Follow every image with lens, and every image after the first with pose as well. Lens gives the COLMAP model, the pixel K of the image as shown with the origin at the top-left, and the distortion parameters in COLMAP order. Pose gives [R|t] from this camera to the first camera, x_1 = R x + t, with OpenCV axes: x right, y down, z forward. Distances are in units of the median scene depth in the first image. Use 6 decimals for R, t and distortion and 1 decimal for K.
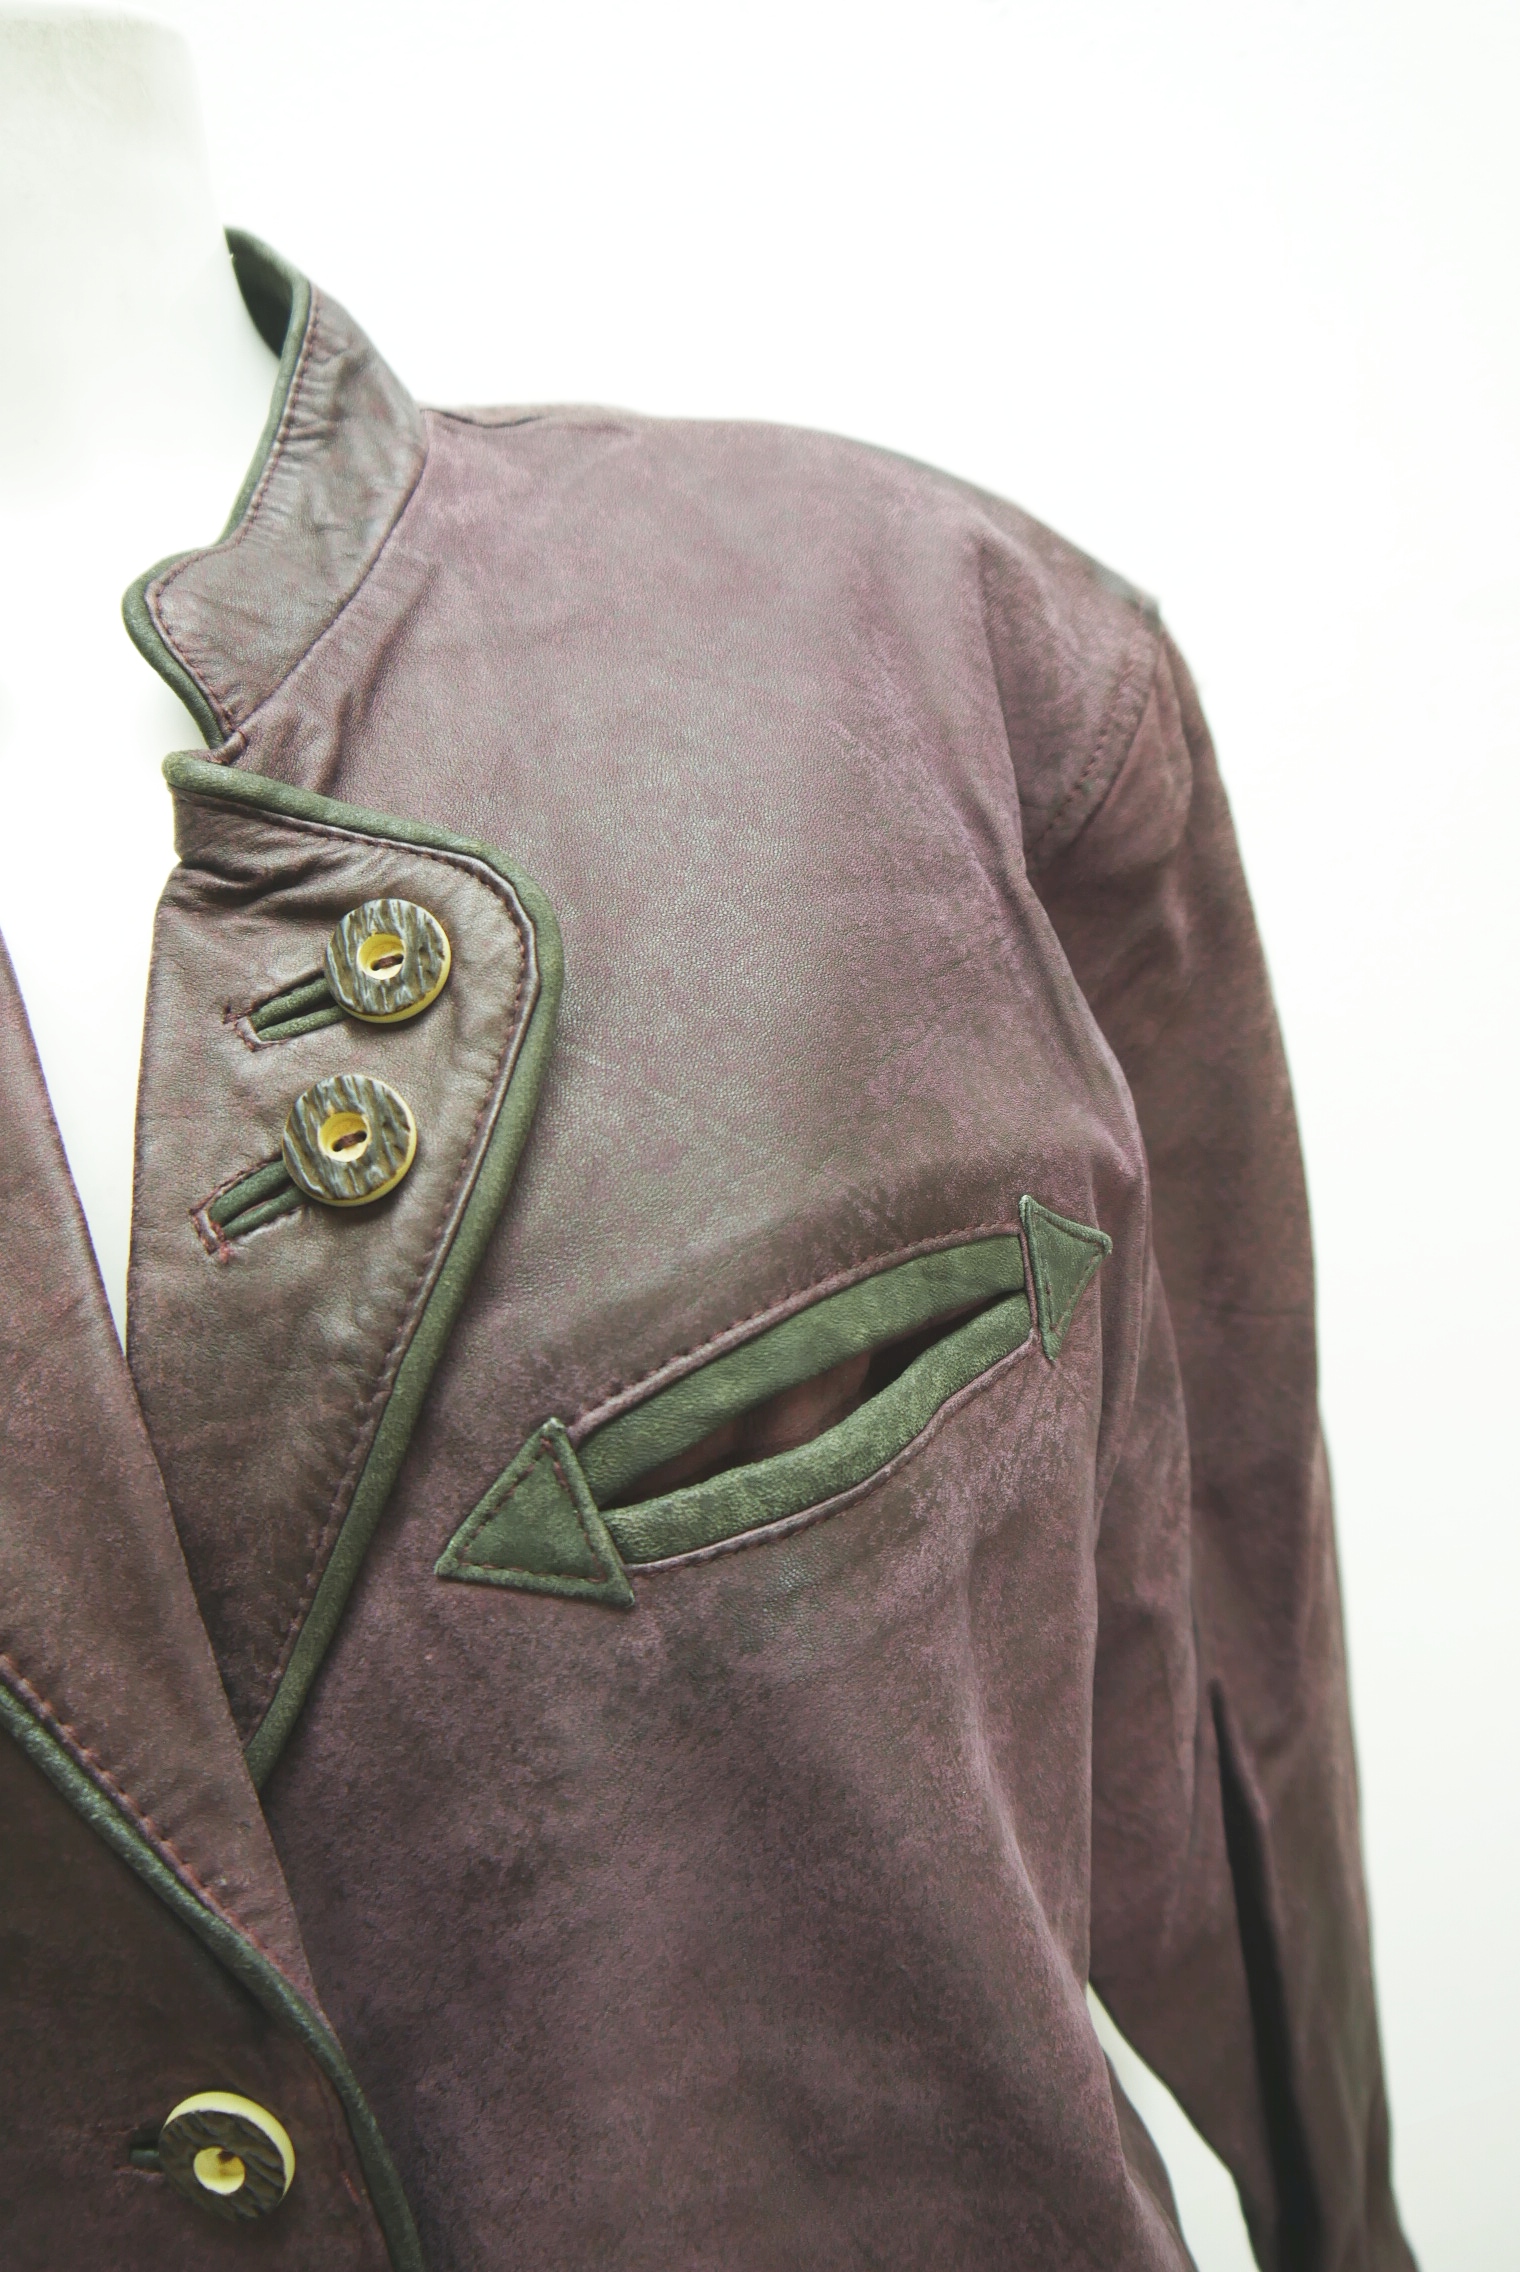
lens RADIAL K [[1873.0, 0, 762.5], [0, 1873.0, 1121.5], [0, 0, 1]] dist [-0.053431, 0.030506]
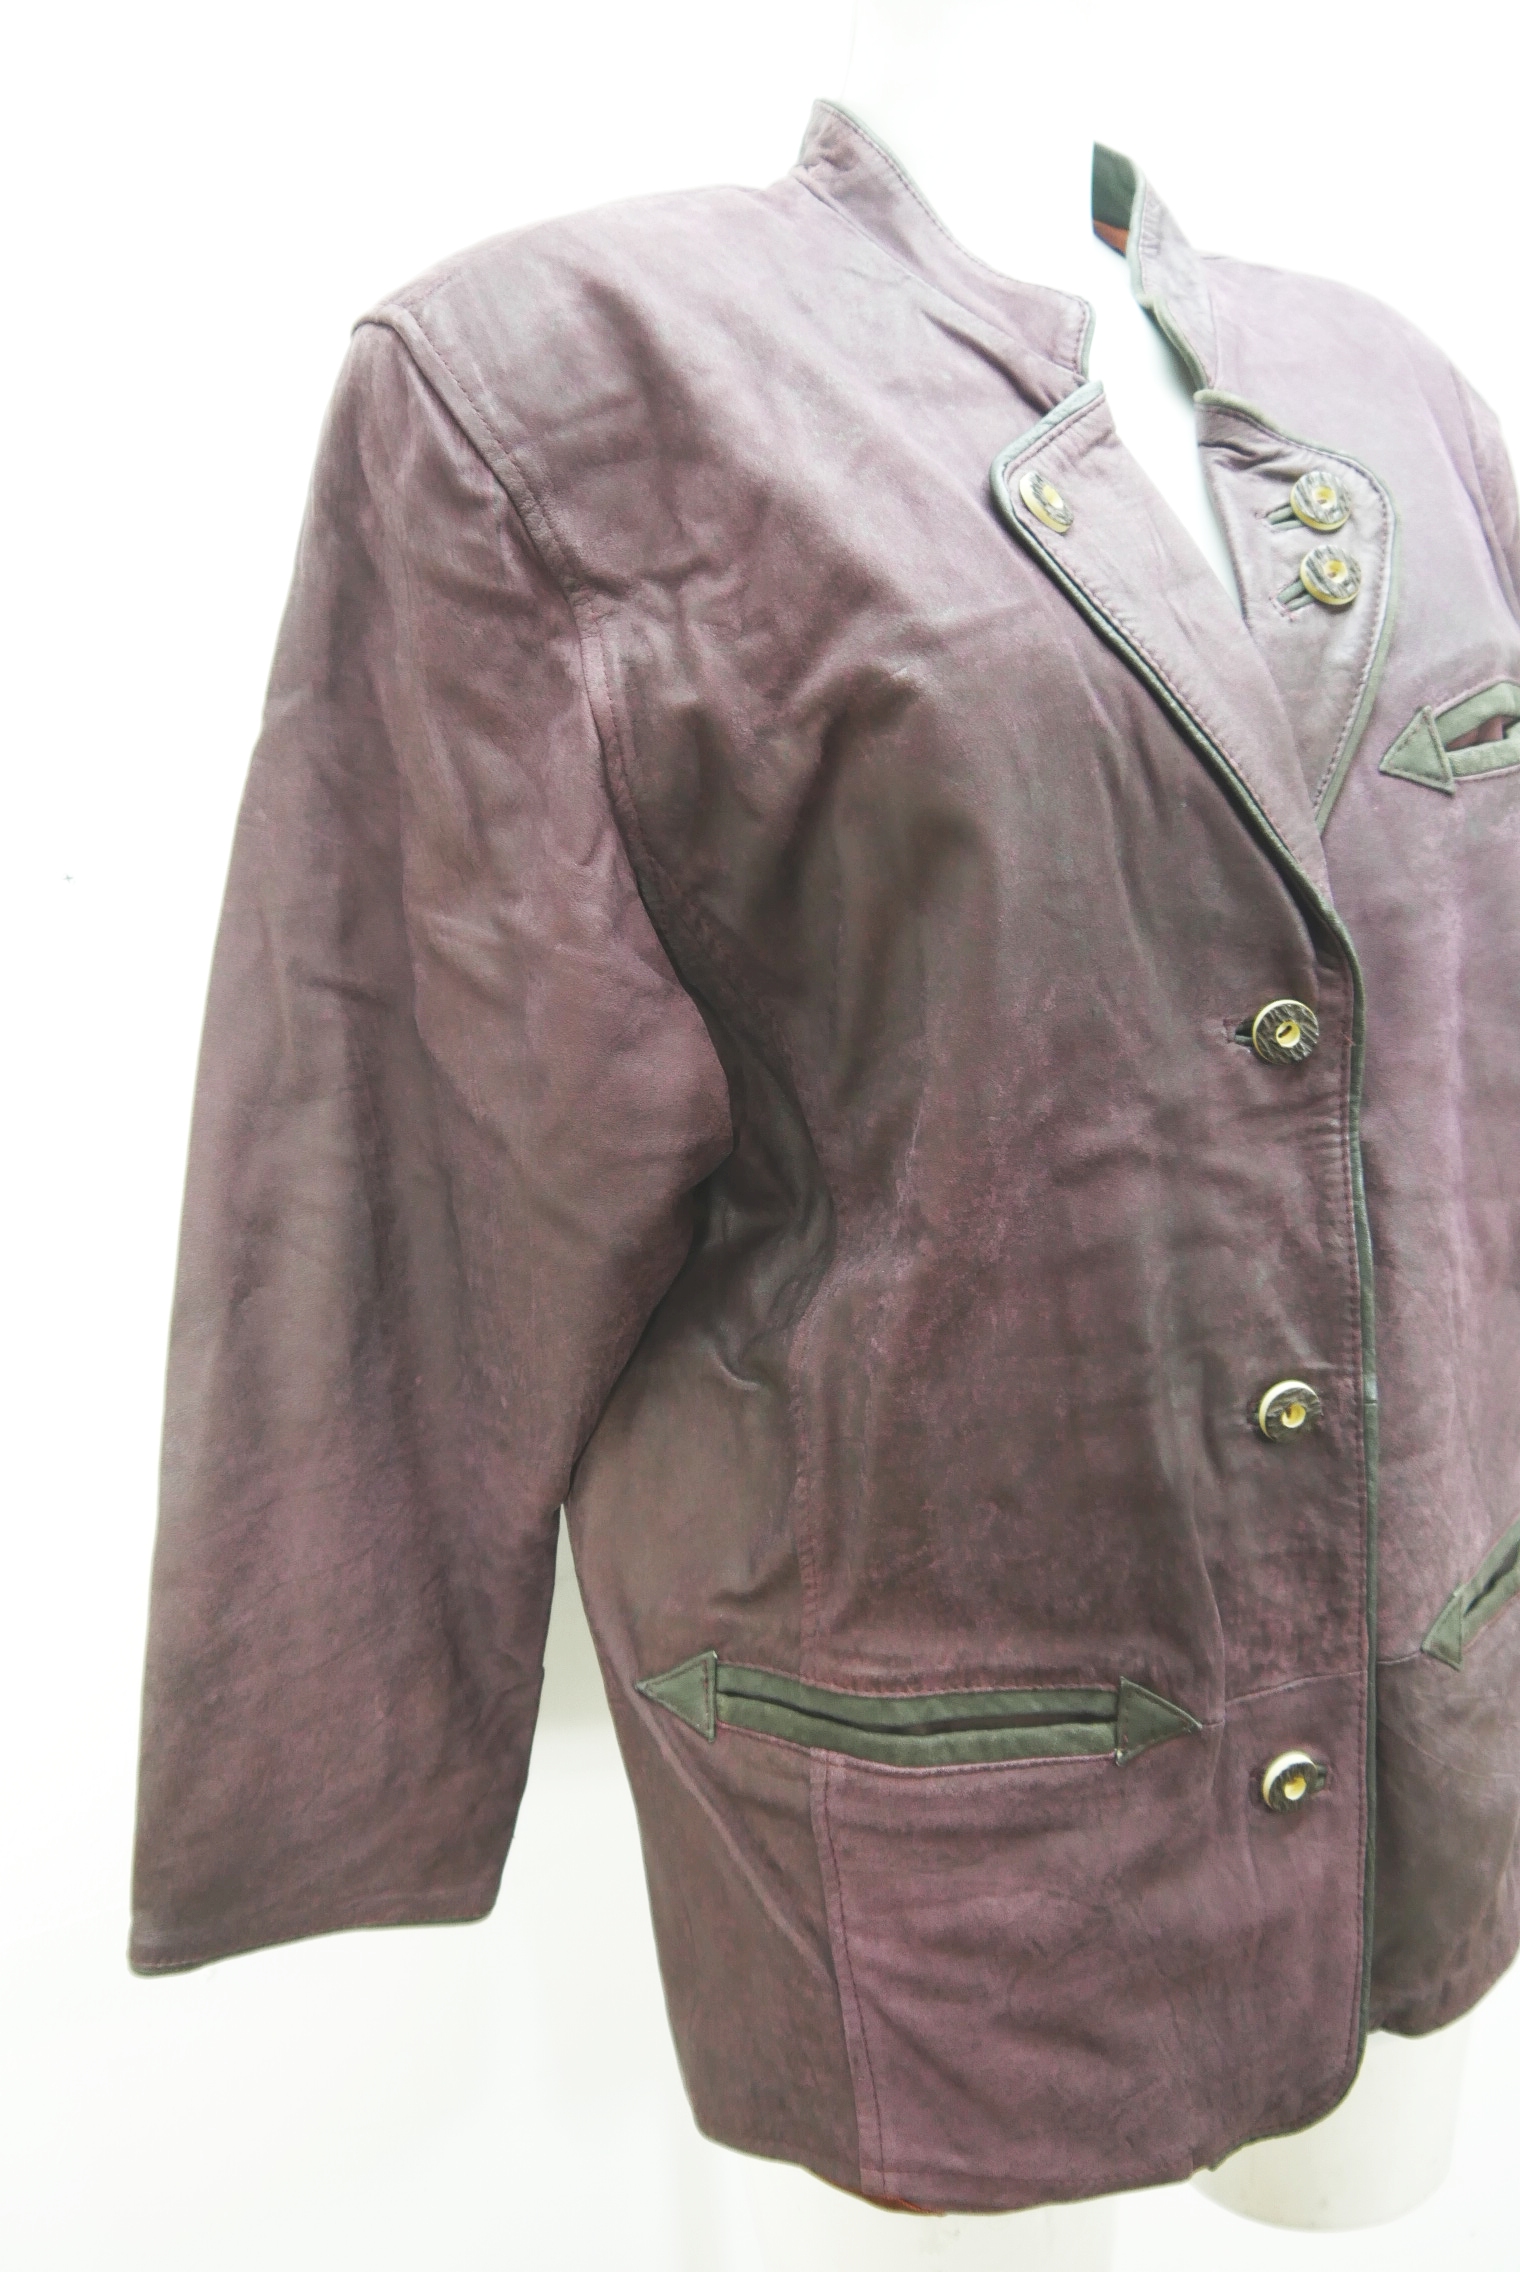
lens RADIAL K [[1873.0, 0, 759.7], [0, 1873.0, 1137.2], [0, 0, 1]] dist [-0.053431, 0.030506]
pose [[0.975884, 0.038300, 0.214901, -1.210851], [-0.044420, 0.998731, 0.023719, 0.591287], [-0.213720, -0.032693, 0.976348, -0.890377]]
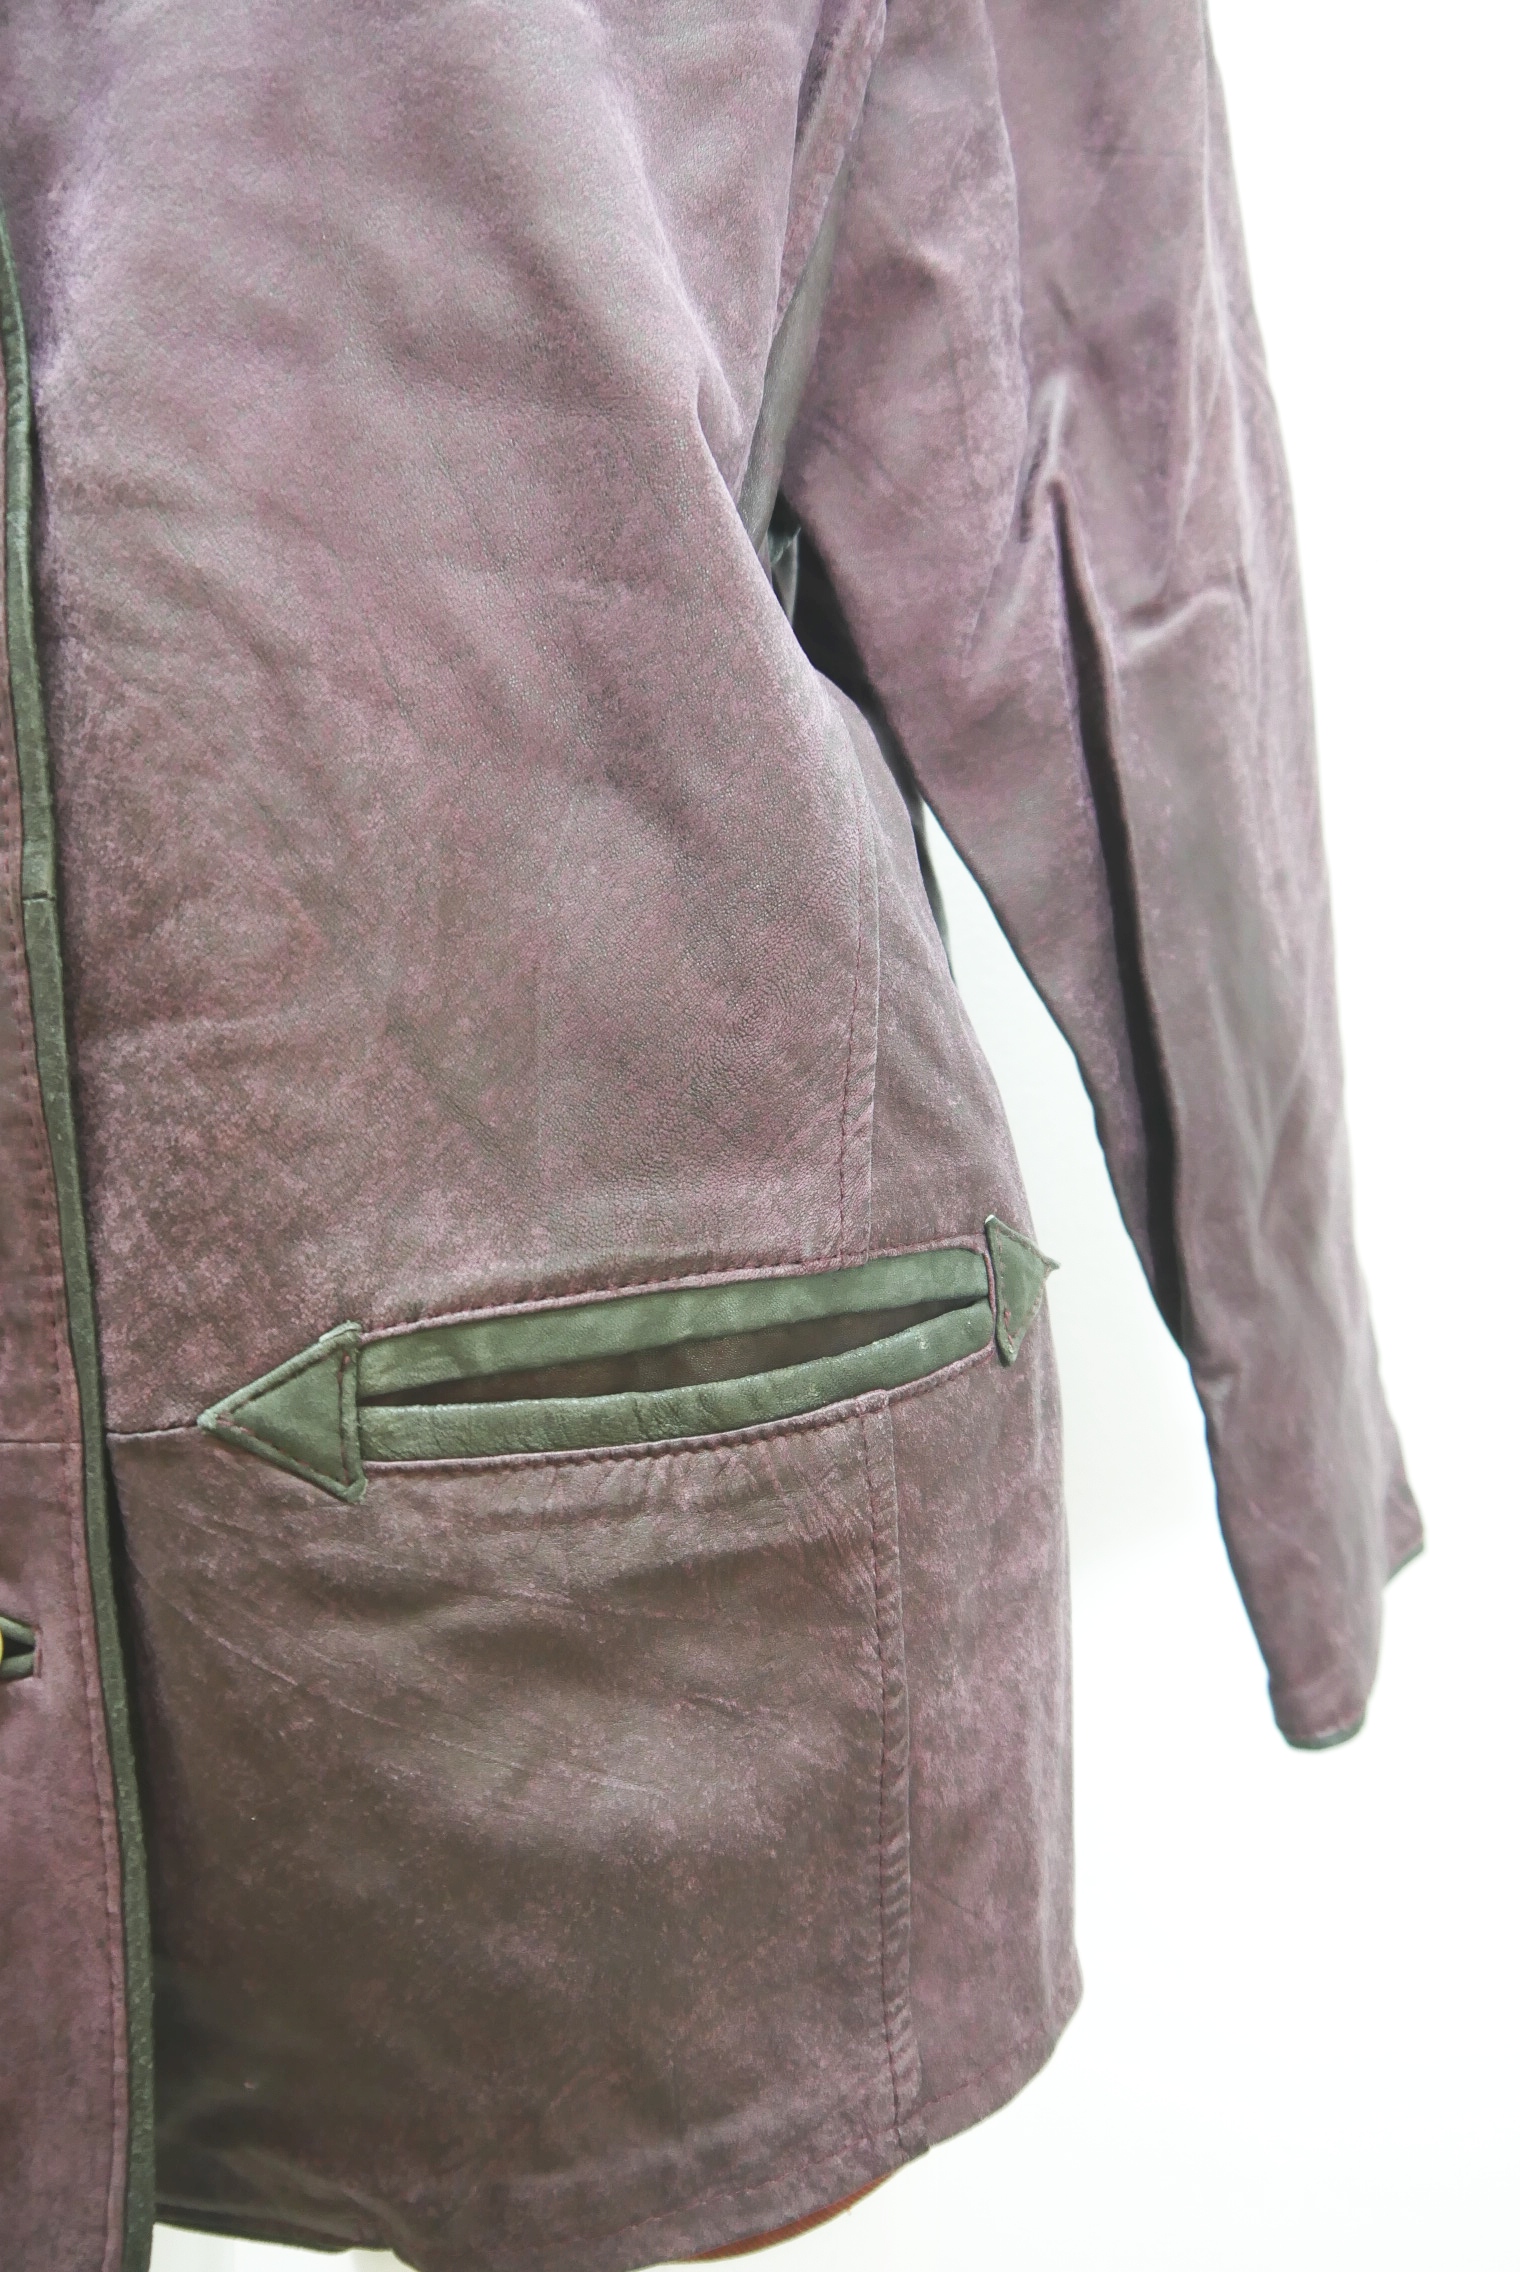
lens RADIAL K [[1873.0, 0, 800.1], [0, 1873.0, 1133.8], [0, 0, 1]] dist [-0.053431, 0.030506]
pose [[0.968496, 0.074607, -0.237592, 0.546716], [-0.086686, 0.995400, -0.040789, 1.032365], [0.233456, 0.060100, 0.970508, 0.016971]]
